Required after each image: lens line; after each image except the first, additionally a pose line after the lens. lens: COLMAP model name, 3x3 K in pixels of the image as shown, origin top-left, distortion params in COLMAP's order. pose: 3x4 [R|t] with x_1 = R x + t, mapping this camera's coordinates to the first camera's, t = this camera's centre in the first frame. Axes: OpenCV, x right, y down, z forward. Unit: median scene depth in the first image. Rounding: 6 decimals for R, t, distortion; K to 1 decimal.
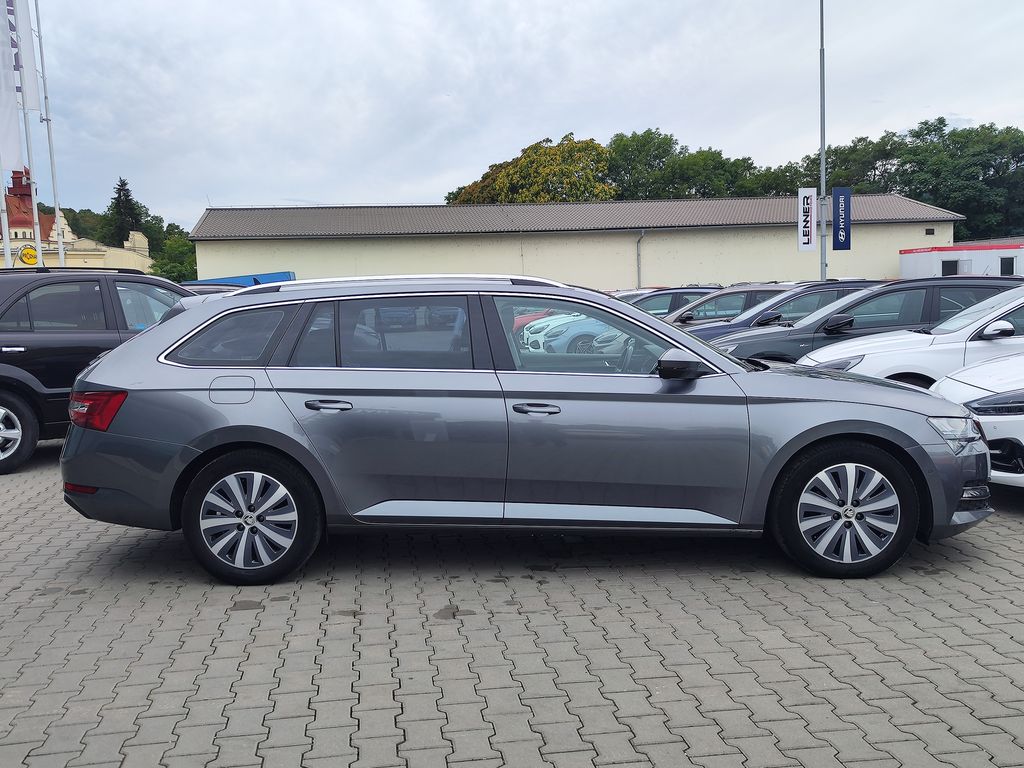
lens RADIAL K [[1012.7, 0, 512.0], [0, 1012.7, 384.0], [0, 0, 1]] dist [0.002040, -0.008346]
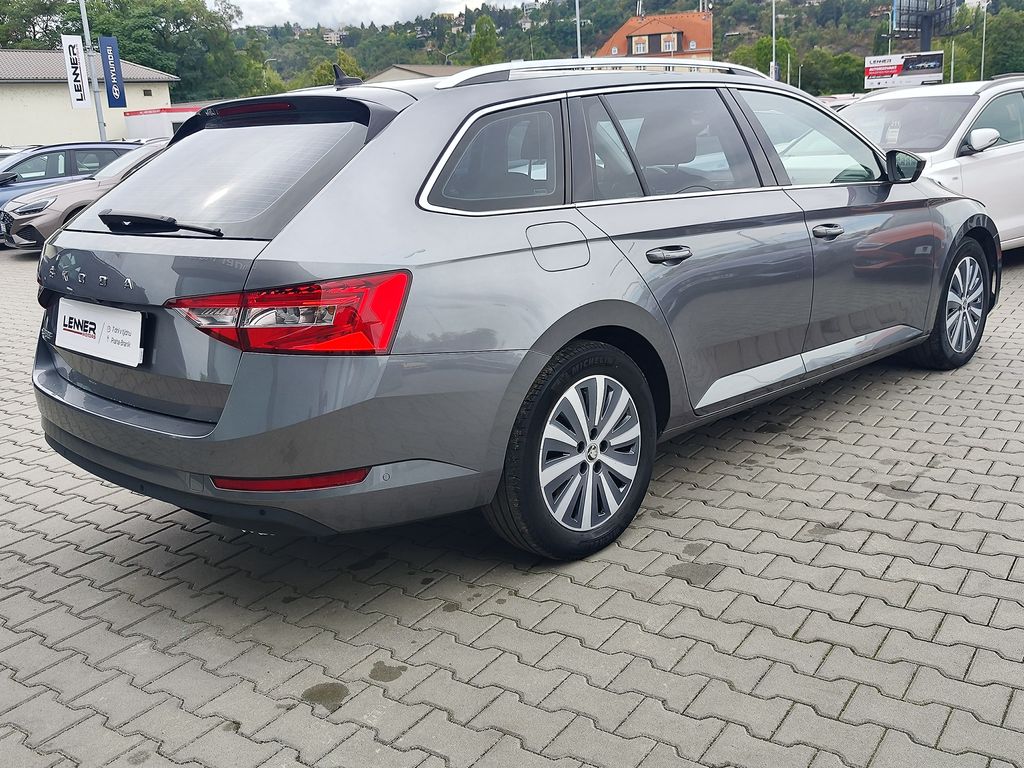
lens RADIAL K [[994.8, 0, 512.0], [0, 994.8, 384.0], [0, 0, 1]] dist [0.021093, -0.024928]
pose [[0.679580, -0.194068, 0.707466, -0.702903], [0.103436, 0.980088, 0.169493, -0.015751], [-0.726272, -0.042007, 0.686122, 0.603537]]
